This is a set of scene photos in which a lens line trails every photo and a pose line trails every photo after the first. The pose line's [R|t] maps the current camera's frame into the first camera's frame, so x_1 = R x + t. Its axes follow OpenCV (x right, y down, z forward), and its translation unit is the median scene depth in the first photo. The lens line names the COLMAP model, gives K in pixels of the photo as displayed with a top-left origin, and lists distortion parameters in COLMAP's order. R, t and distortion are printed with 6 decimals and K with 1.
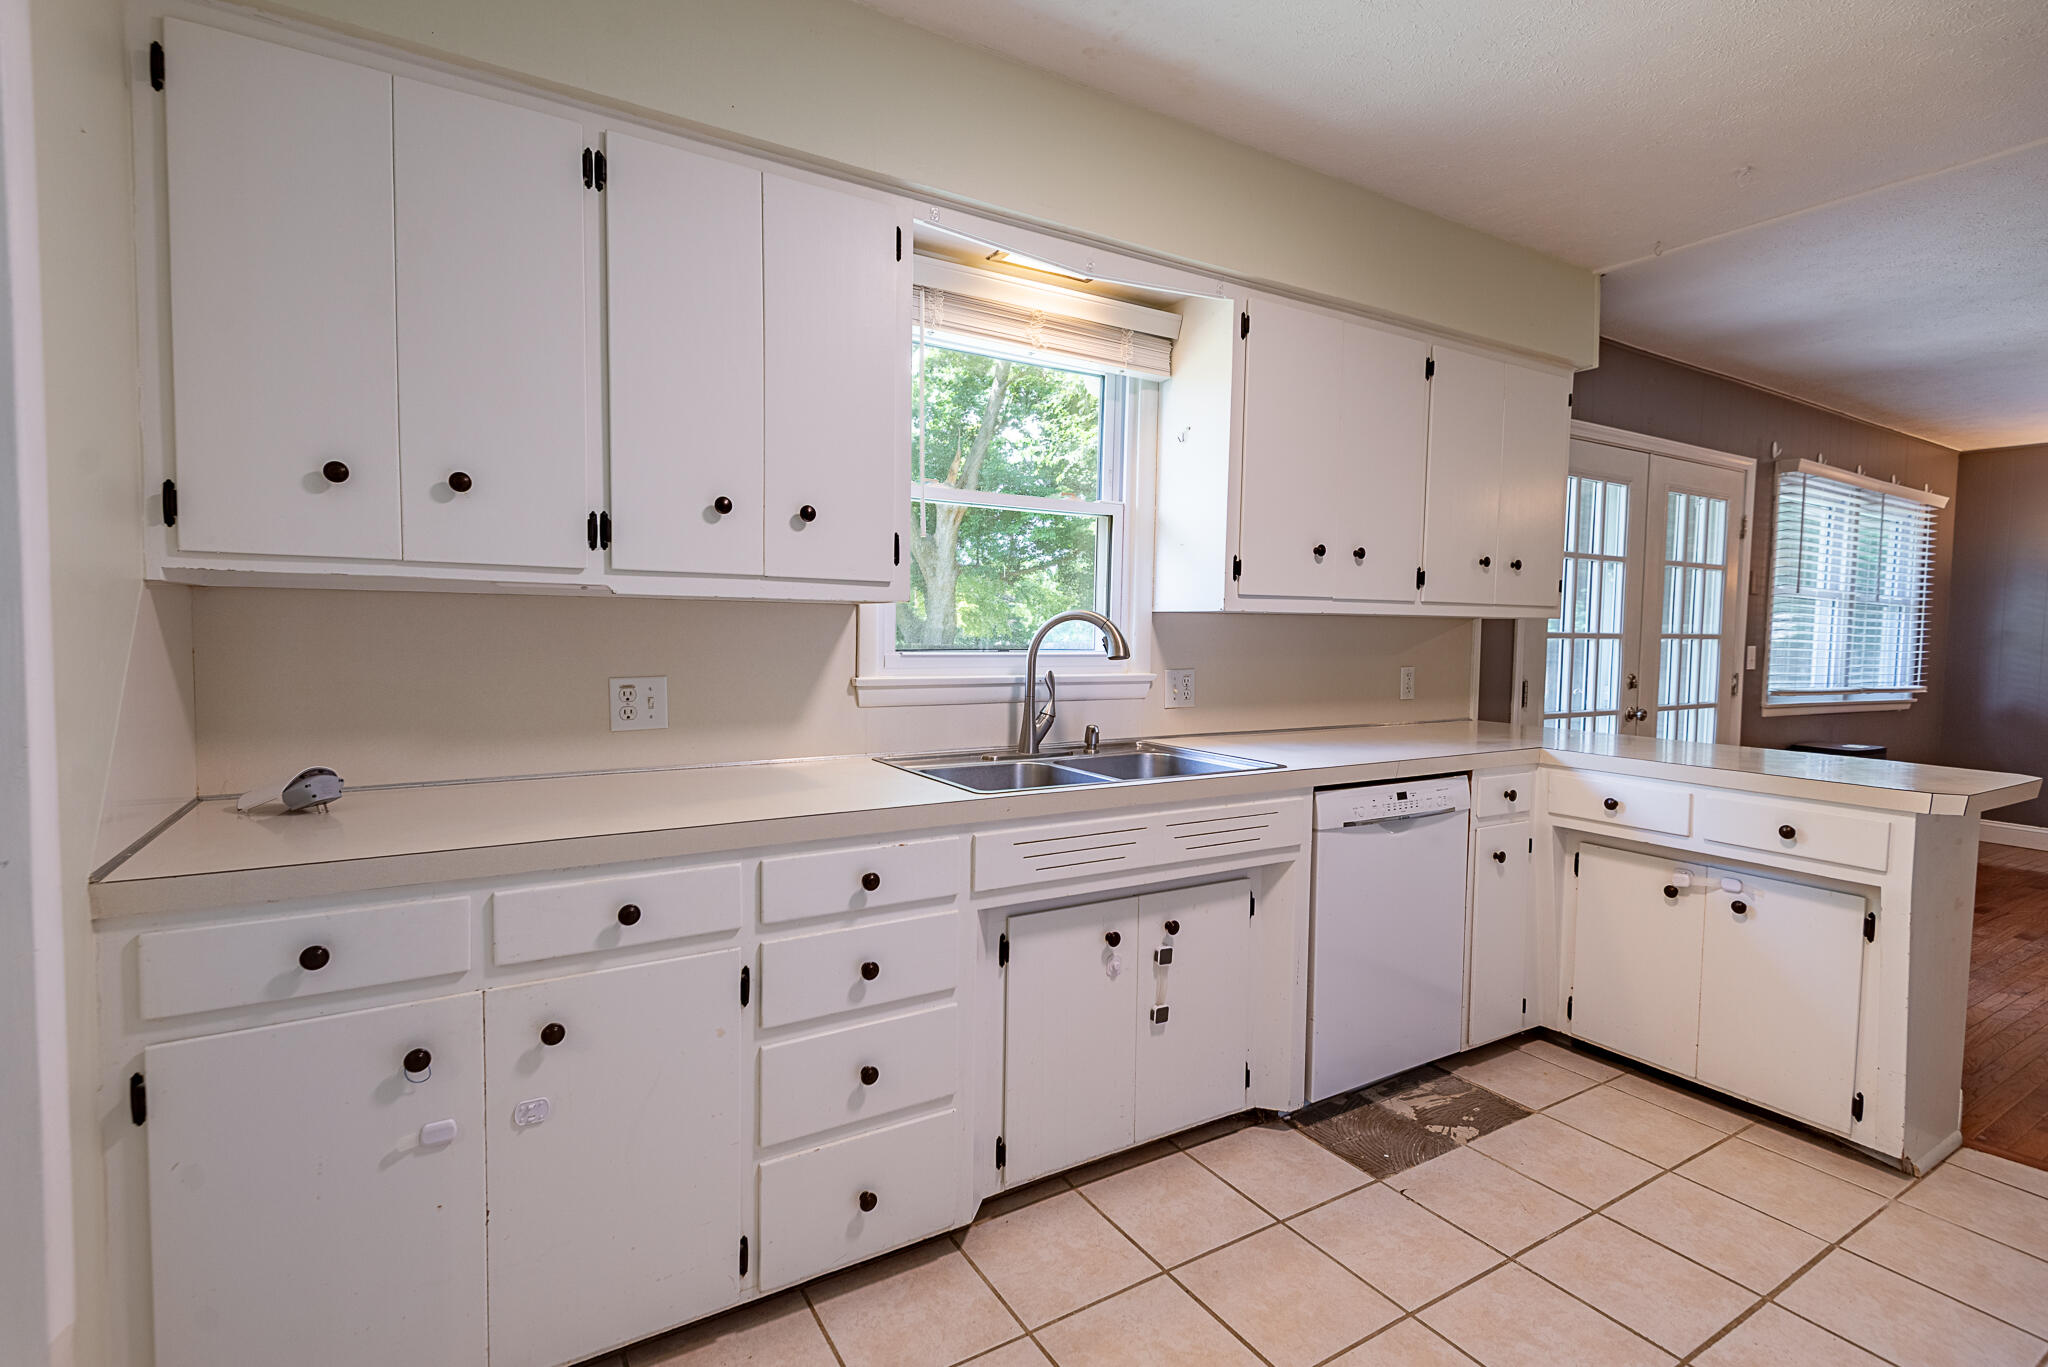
lens RADIAL K [[944.8, 0, 1017.9], [0, 944.8, 676.1], [0, 0, 1]] dist [0.025439, -0.005748]
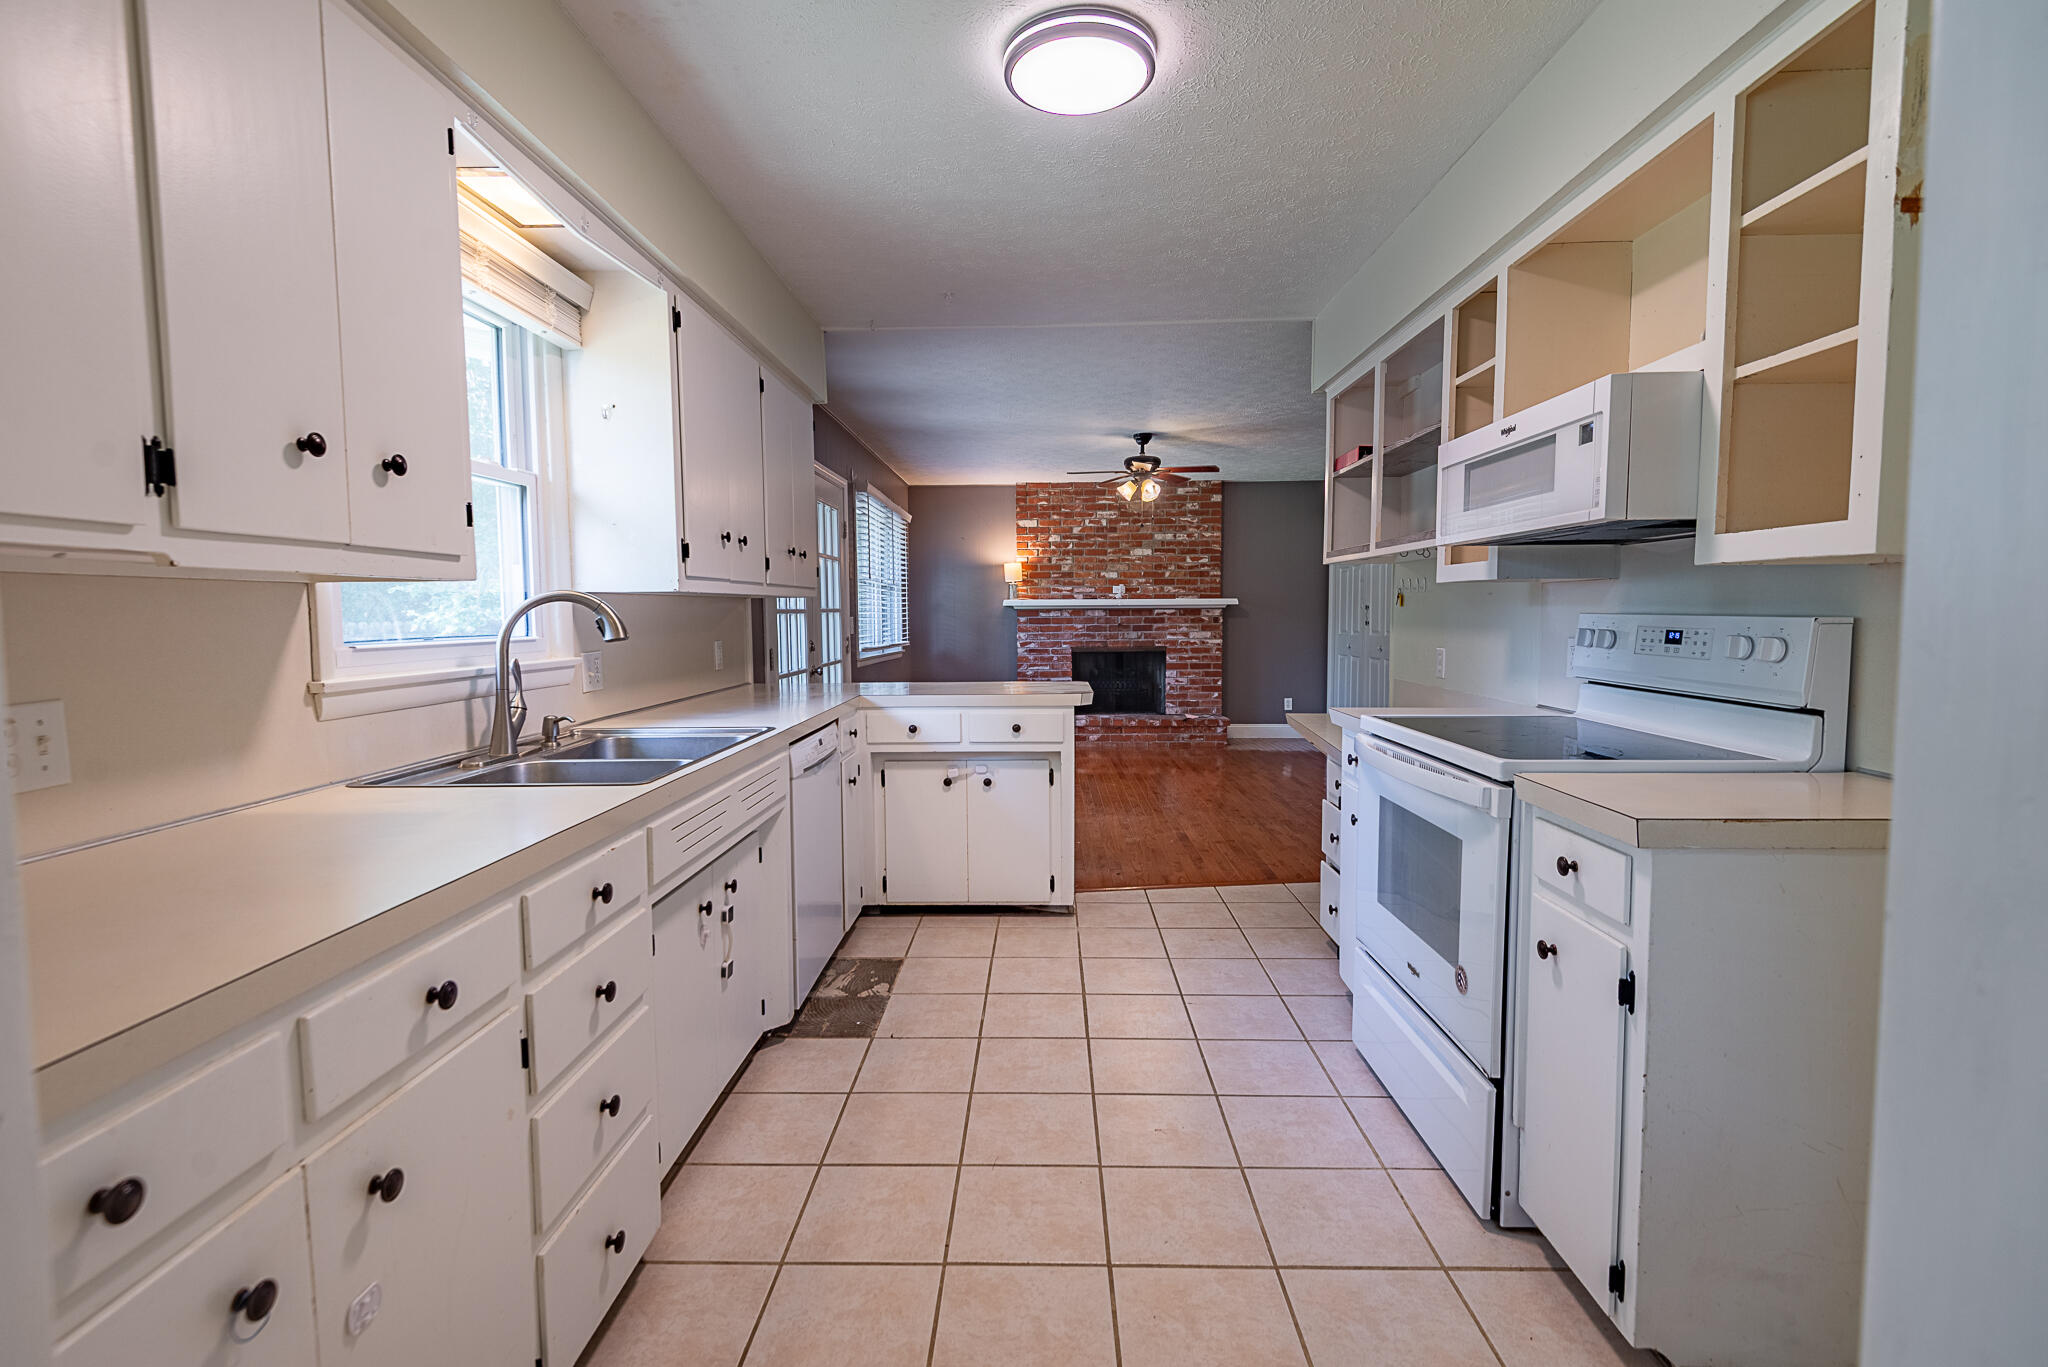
lens RADIAL K [[944.8, 0, 1002.5], [0, 944.8, 677.9], [0, 0, 1]] dist [0.025439, -0.005748]
pose [[0.551185, -0.079117, 0.830623, -0.474060], [0.060297, 0.996668, 0.054920, -0.009440], [-0.832201, 0.019813, 0.554120, 0.125125]]
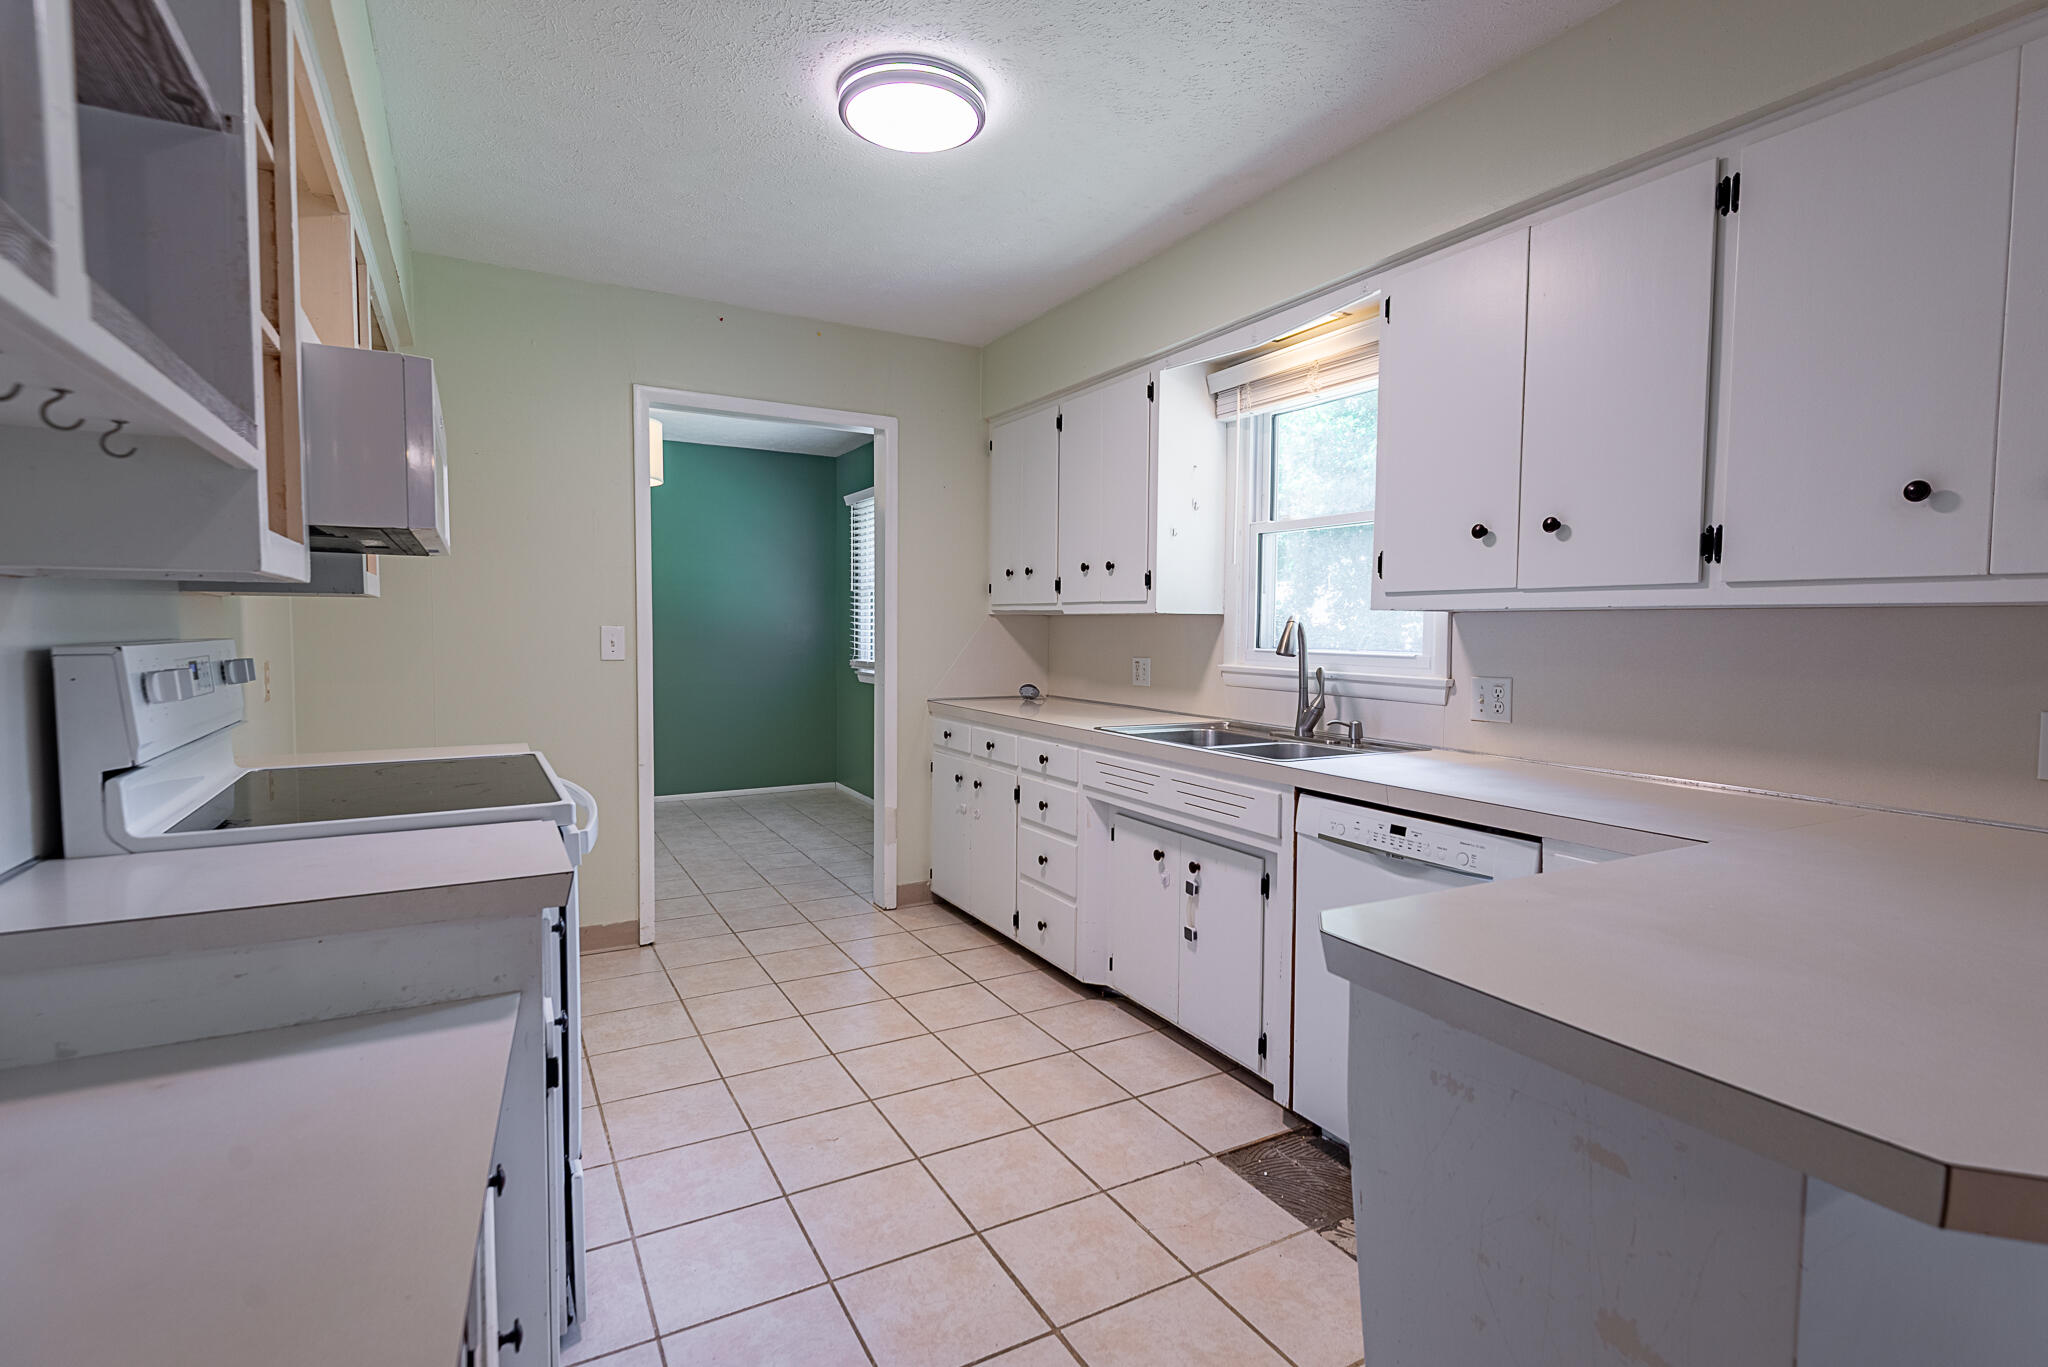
lens RADIAL K [[944.8, 0, 1022.7], [0, 944.8, 677.6], [0, 0, 1]] dist [0.025439, -0.005748]
pose [[-0.017213, 0.041420, -0.998994, 1.224963], [-0.062981, 0.997113, 0.042427, -0.019862], [0.997866, 0.063648, -0.014555, 0.678432]]
